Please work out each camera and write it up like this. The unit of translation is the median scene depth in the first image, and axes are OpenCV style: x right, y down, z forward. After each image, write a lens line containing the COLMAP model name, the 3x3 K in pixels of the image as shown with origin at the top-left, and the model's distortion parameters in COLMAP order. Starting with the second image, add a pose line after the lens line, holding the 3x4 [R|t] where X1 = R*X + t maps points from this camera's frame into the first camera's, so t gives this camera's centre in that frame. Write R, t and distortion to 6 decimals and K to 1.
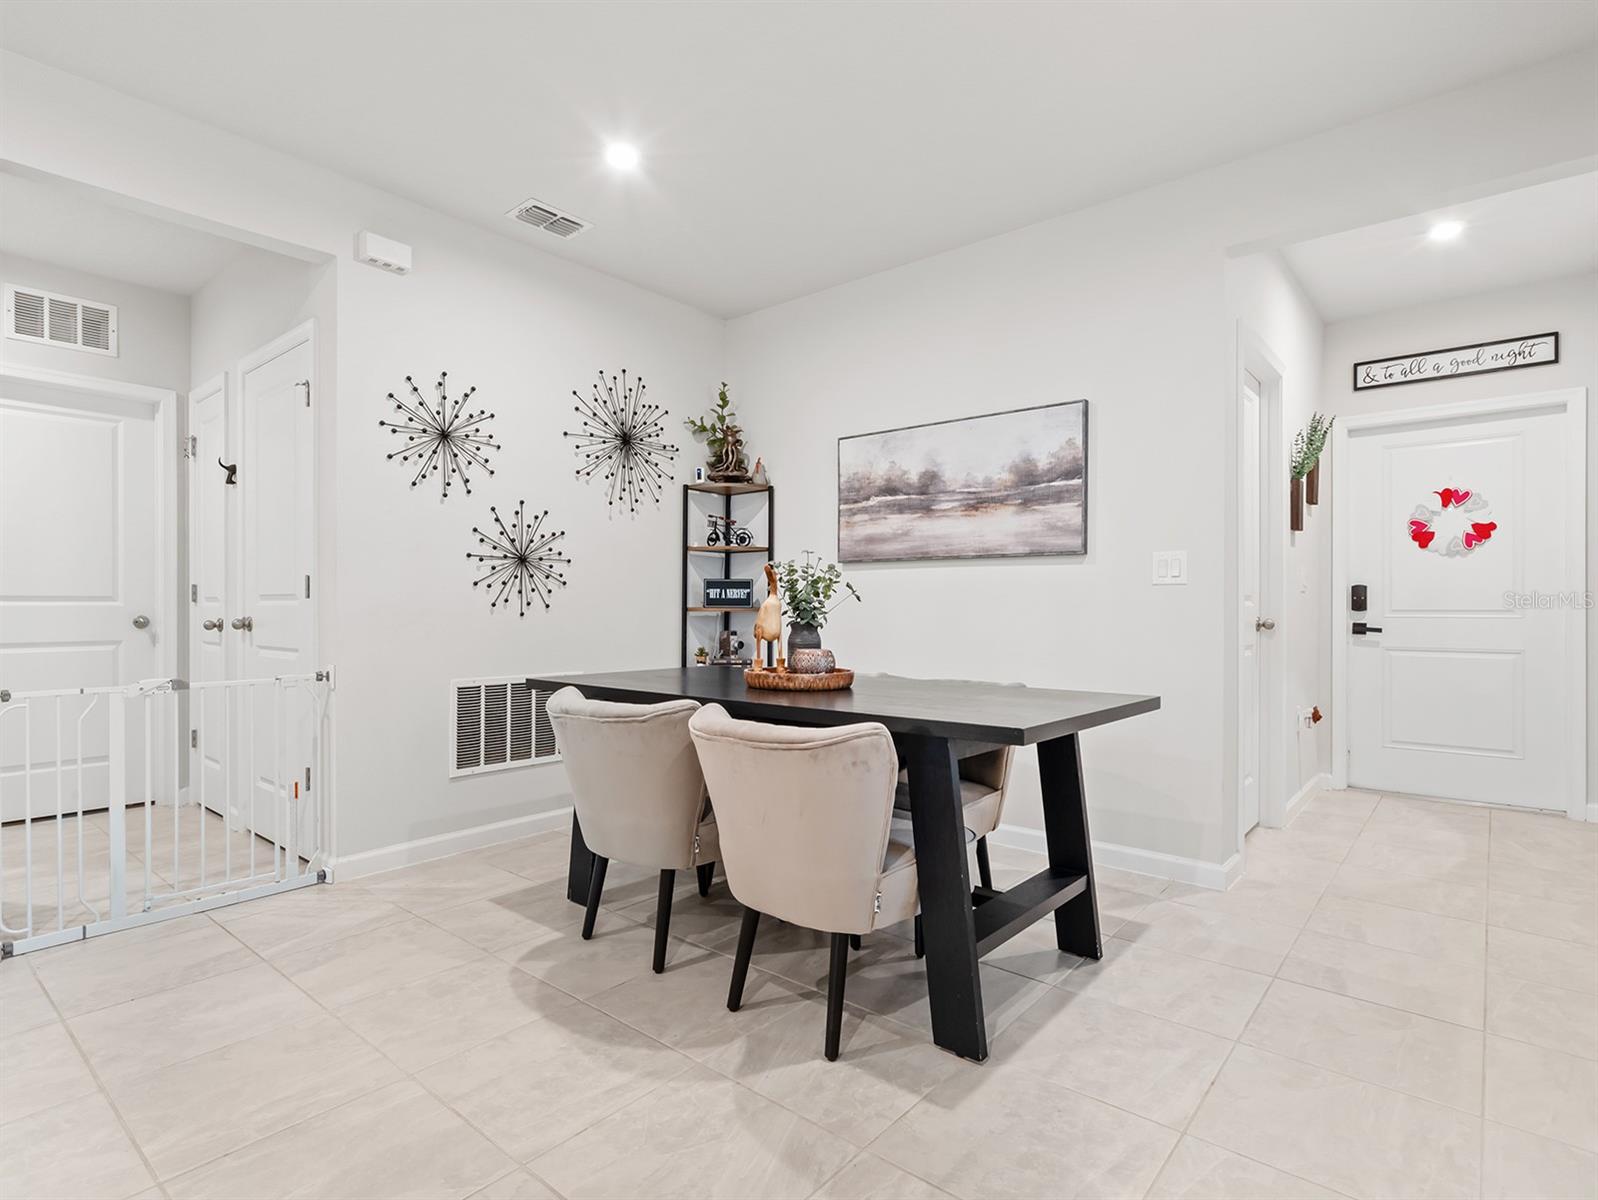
lens RADIAL K [[825.0, 0, 798.0], [0, 825.0, 605.3], [0, 0, 1]] dist [-0.006565, -0.000095]
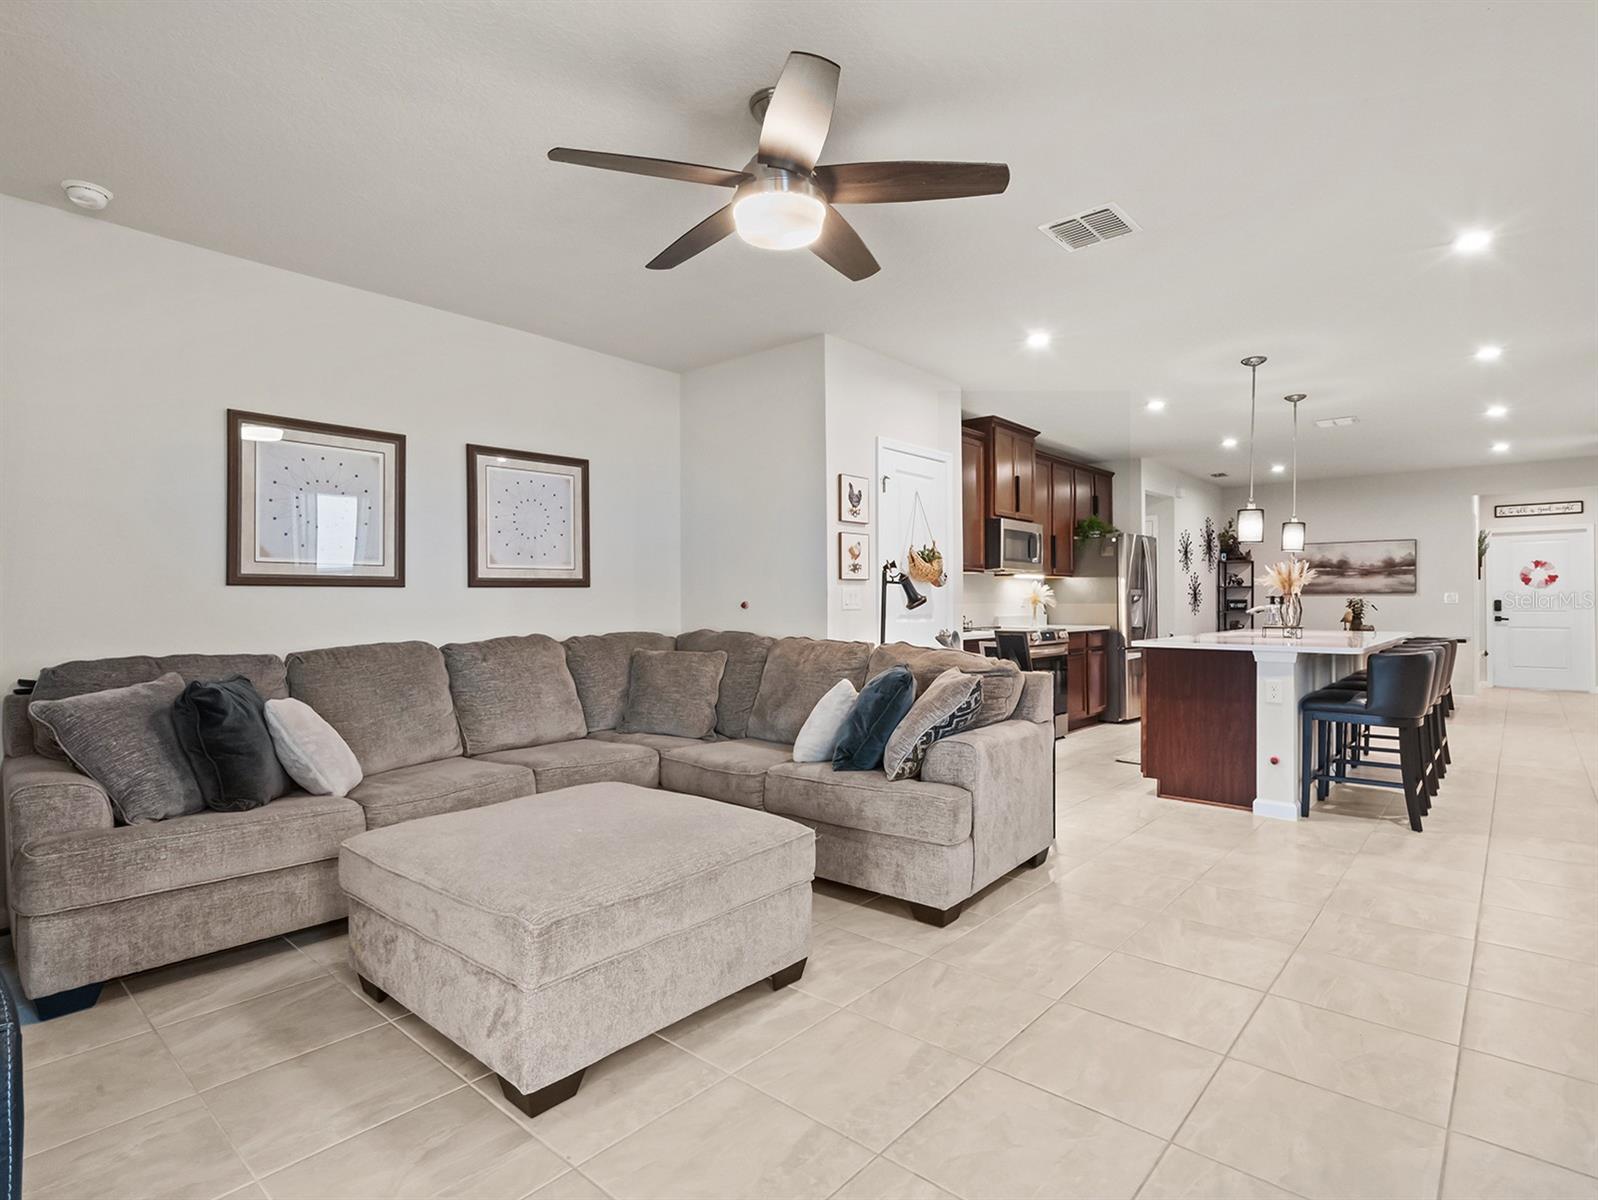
lens RADIAL K [[825.0, 0, 801.3], [0, 825.0, 592.1], [0, 0, 1]] dist [-0.006565, -0.000095]
pose [[0.999873, -0.006176, -0.014666, -1.413150], [0.006041, 0.999939, -0.009266, -0.041878], [0.014722, 0.009176, 0.999850, -1.524619]]
